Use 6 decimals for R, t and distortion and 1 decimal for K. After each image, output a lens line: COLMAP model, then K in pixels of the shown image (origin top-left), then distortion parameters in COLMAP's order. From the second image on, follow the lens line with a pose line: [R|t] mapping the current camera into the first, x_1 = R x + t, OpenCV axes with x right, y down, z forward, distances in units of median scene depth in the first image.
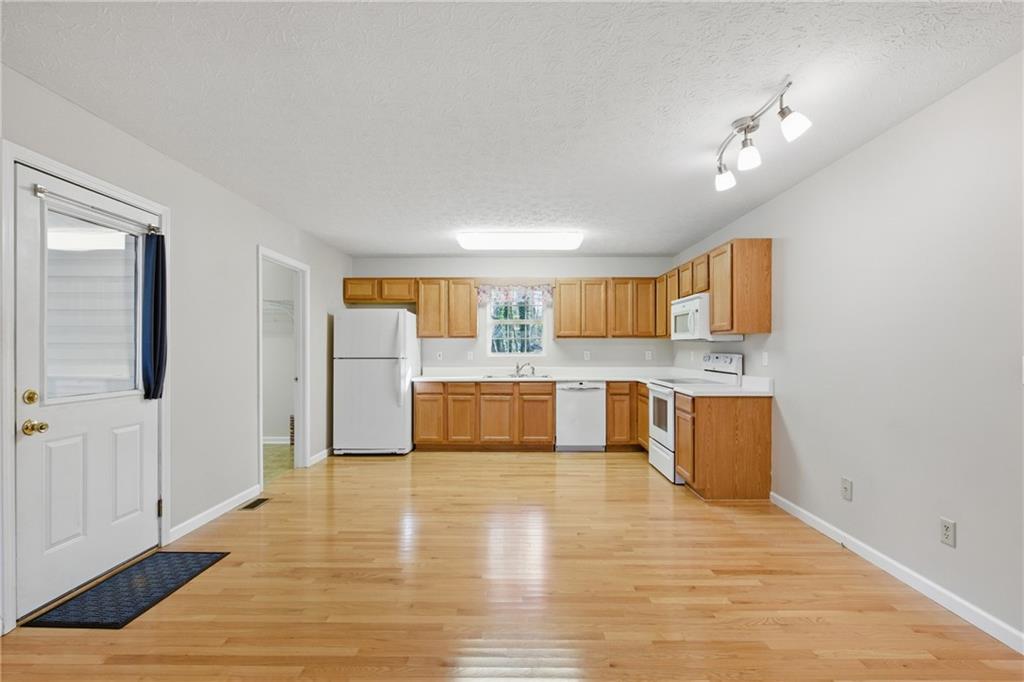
lens RADIAL K [[471.5, 0, 515.3], [0, 471.5, 346.9], [0, 0, 1]] dist [-0.018200, -0.000650]
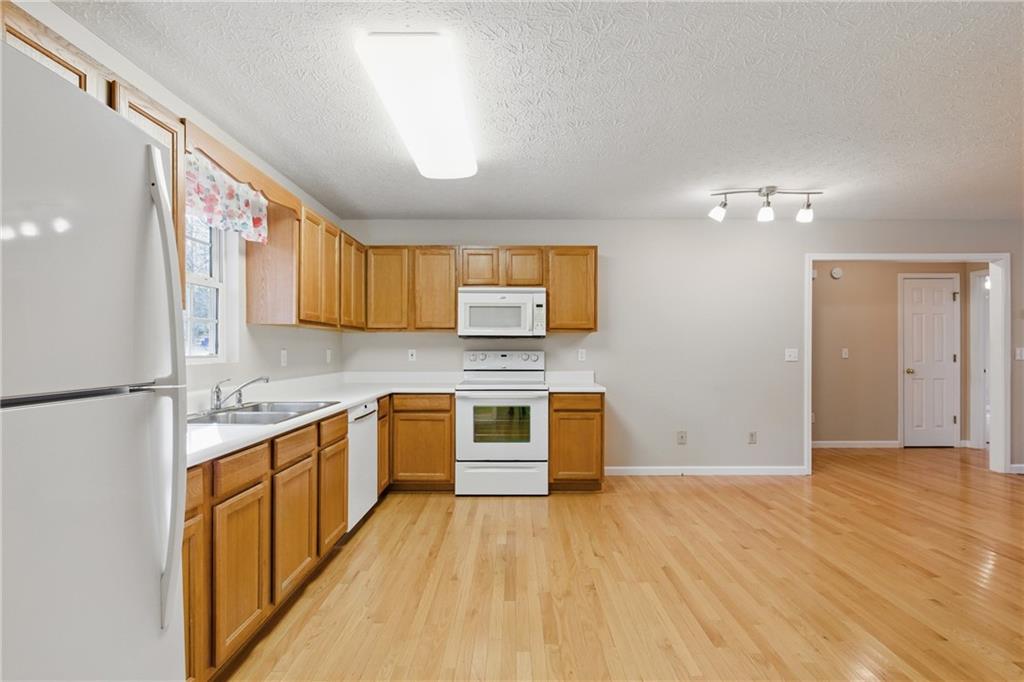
lens RADIAL K [[471.9, 0, 513.5], [0, 471.9, 348.5], [0, 0, 1]] dist [-0.001715, 0.000005]
pose [[-0.011266, -0.005713, 0.999920, -0.431714], [-0.004755, 0.999973, 0.005660, 0.002682], [-0.999925, -0.004691, -0.011293, 0.810645]]
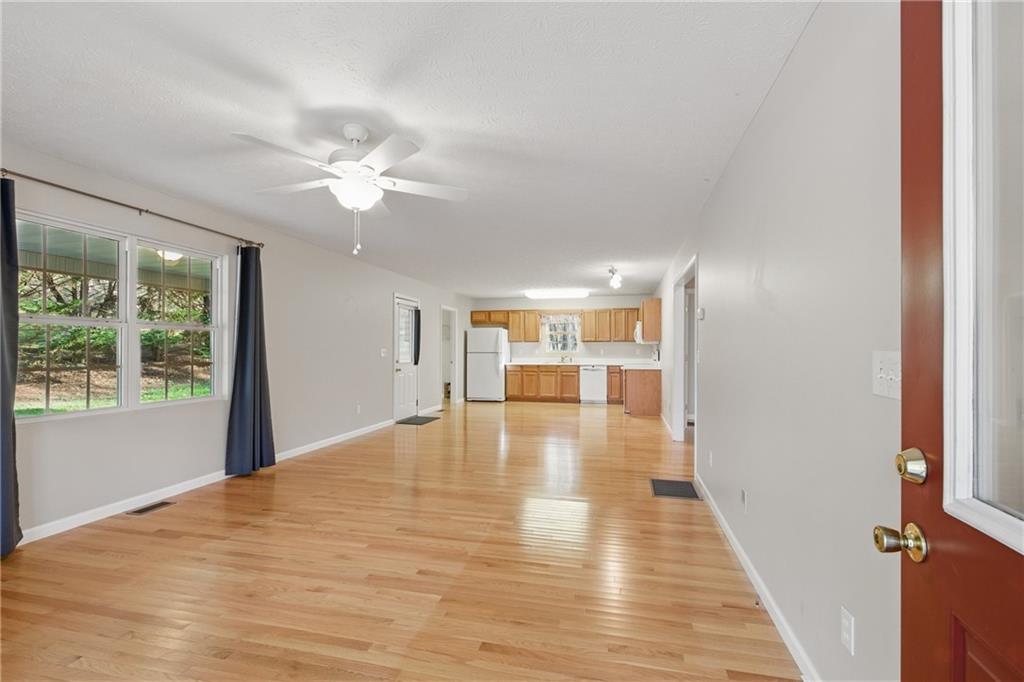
lens RADIAL K [[471.5, 0, 512.0], [0, 471.5, 342.9], [0, 0, 1]] dist [-0.018200, -0.000650]
pose [[0.974618, -0.000069, -0.223875, 0.242209], [-0.000811, 0.999992, -0.003839, -0.009133], [0.223873, 0.003923, 0.974610, -0.884674]]
